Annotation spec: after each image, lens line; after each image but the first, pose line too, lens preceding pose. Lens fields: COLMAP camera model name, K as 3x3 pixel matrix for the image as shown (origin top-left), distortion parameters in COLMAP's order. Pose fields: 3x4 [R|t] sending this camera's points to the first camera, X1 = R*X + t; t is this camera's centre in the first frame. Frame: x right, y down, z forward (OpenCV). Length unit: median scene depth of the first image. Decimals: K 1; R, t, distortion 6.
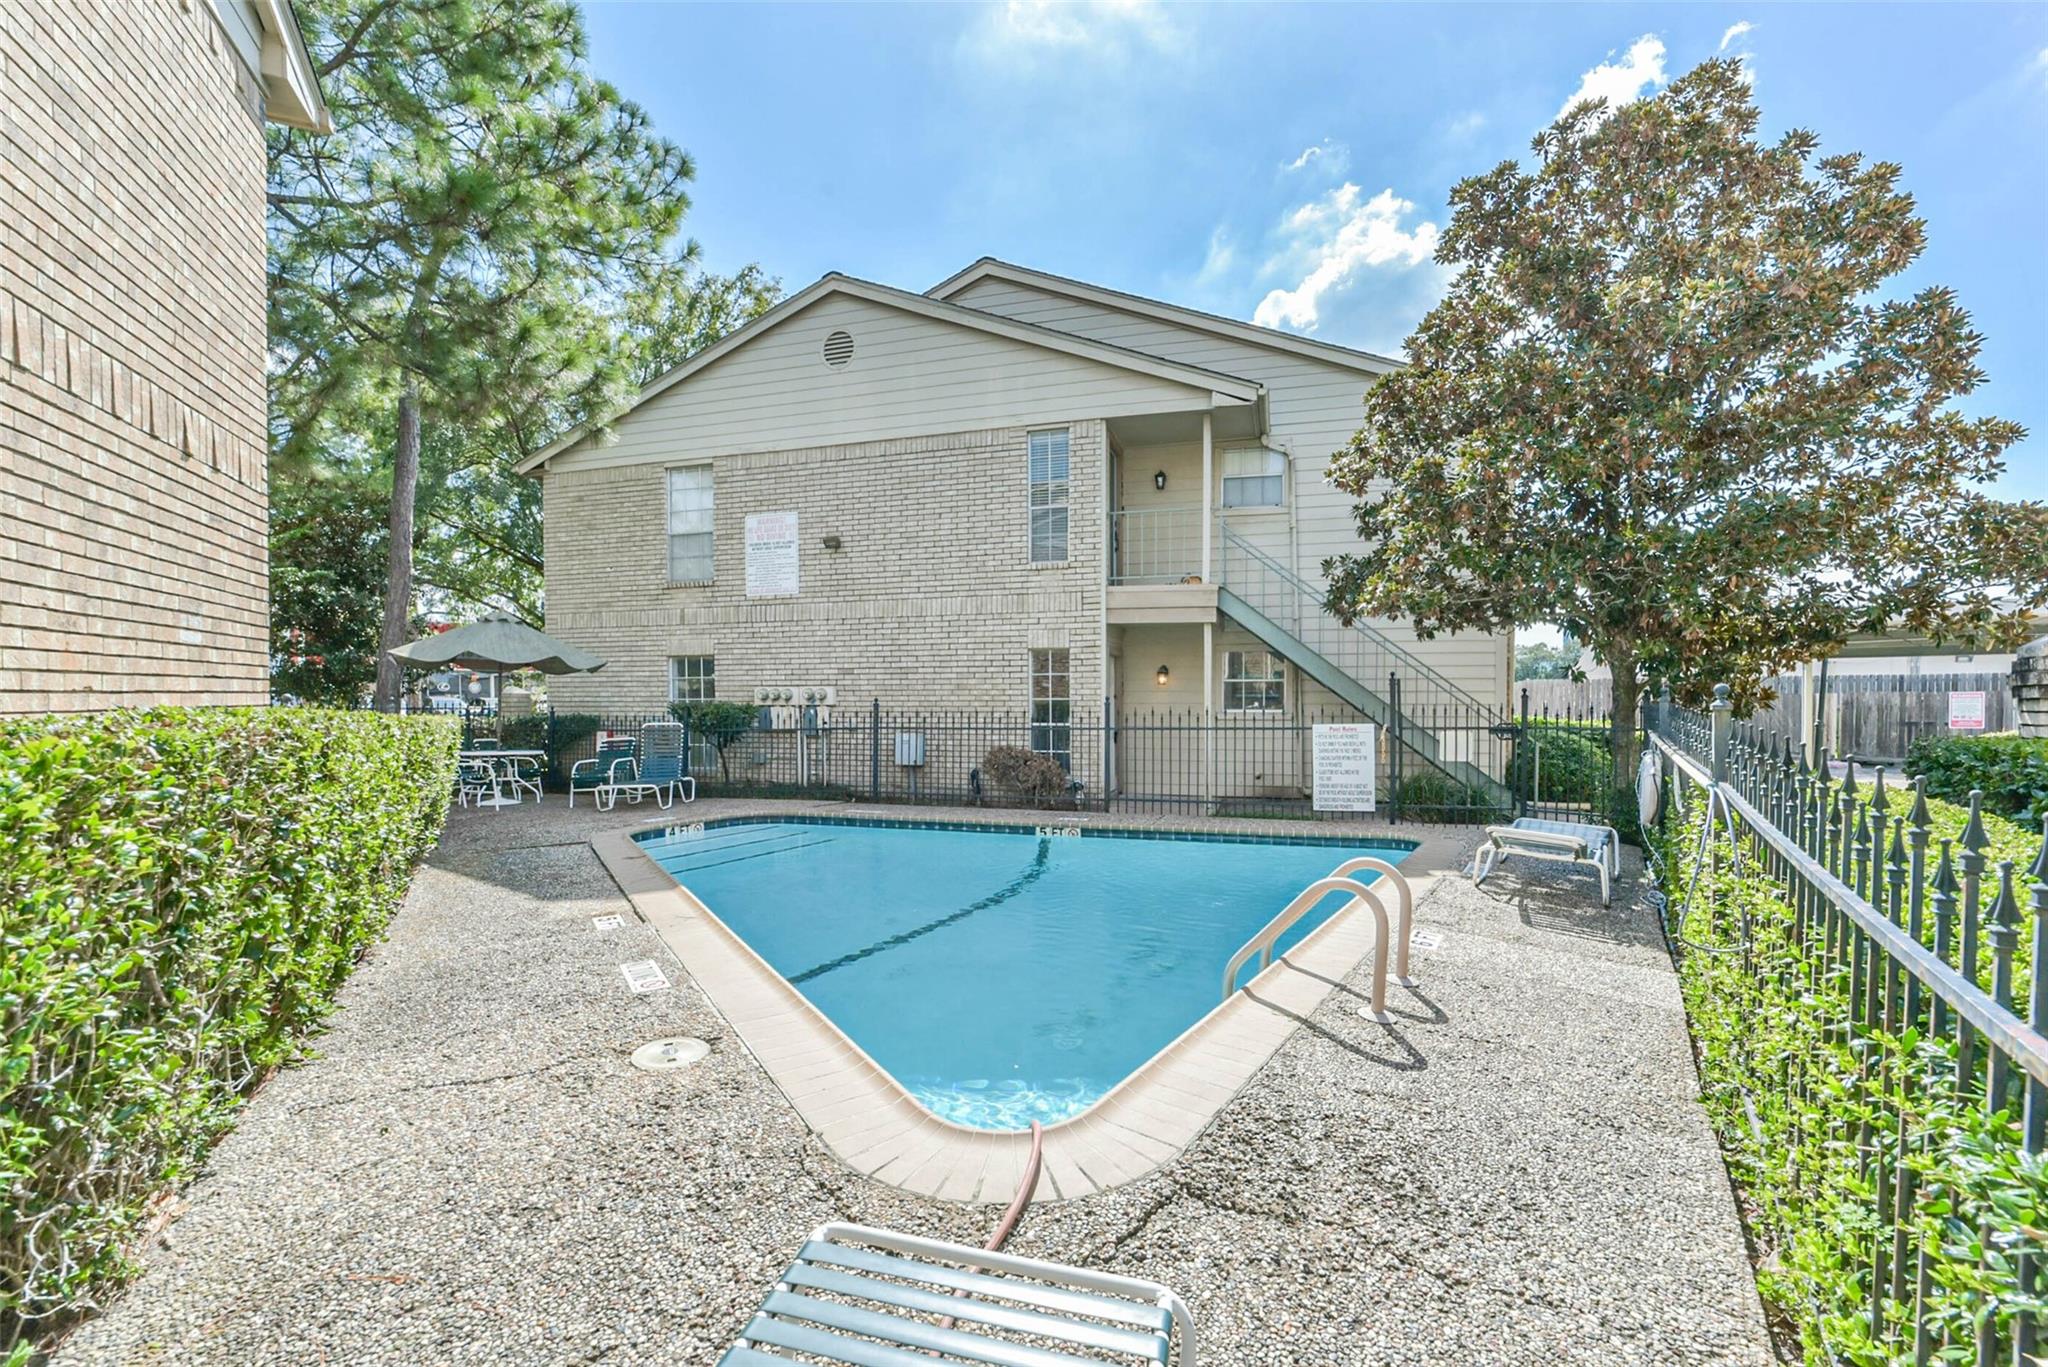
lens RADIAL K [[830.6, 0, 1038.4], [0, 830.6, 708.8], [0, 0, 1]] dist [-0.027218, 0.000200]
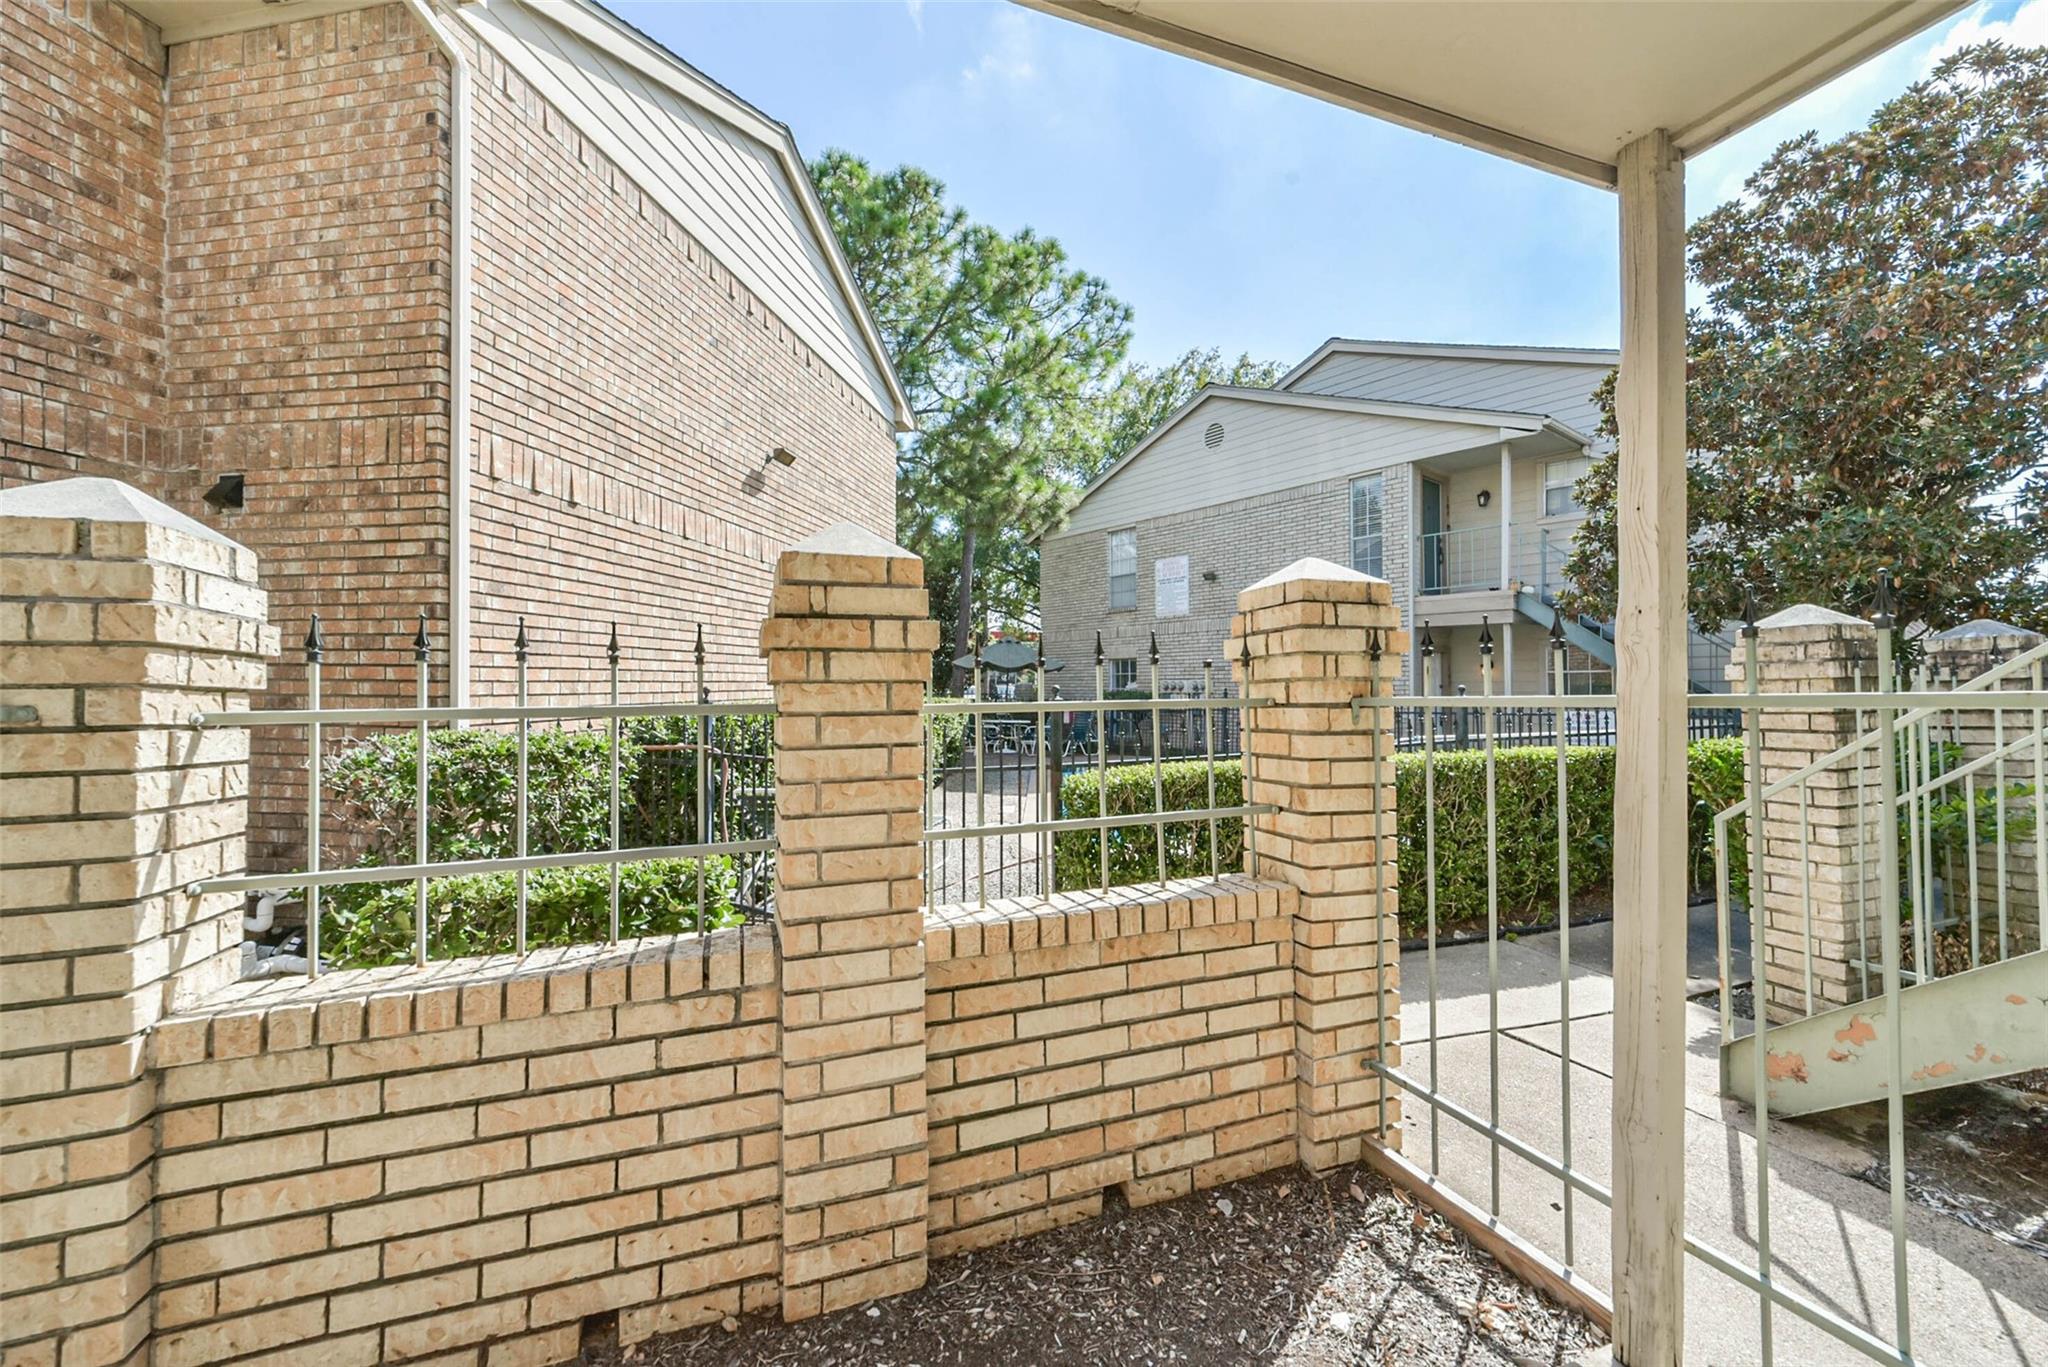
lens RADIAL K [[786.7, 0, 1024.0], [0, 786.7, 683.5], [0, 0, 1]] dist [0.018616, -0.016738]
pose [[0.817391, 0.001542, -0.576082, 0.263315], [-0.015328, 0.999701, -0.019073, 0.010403], [0.575880, 0.024420, 0.817170, -0.261524]]
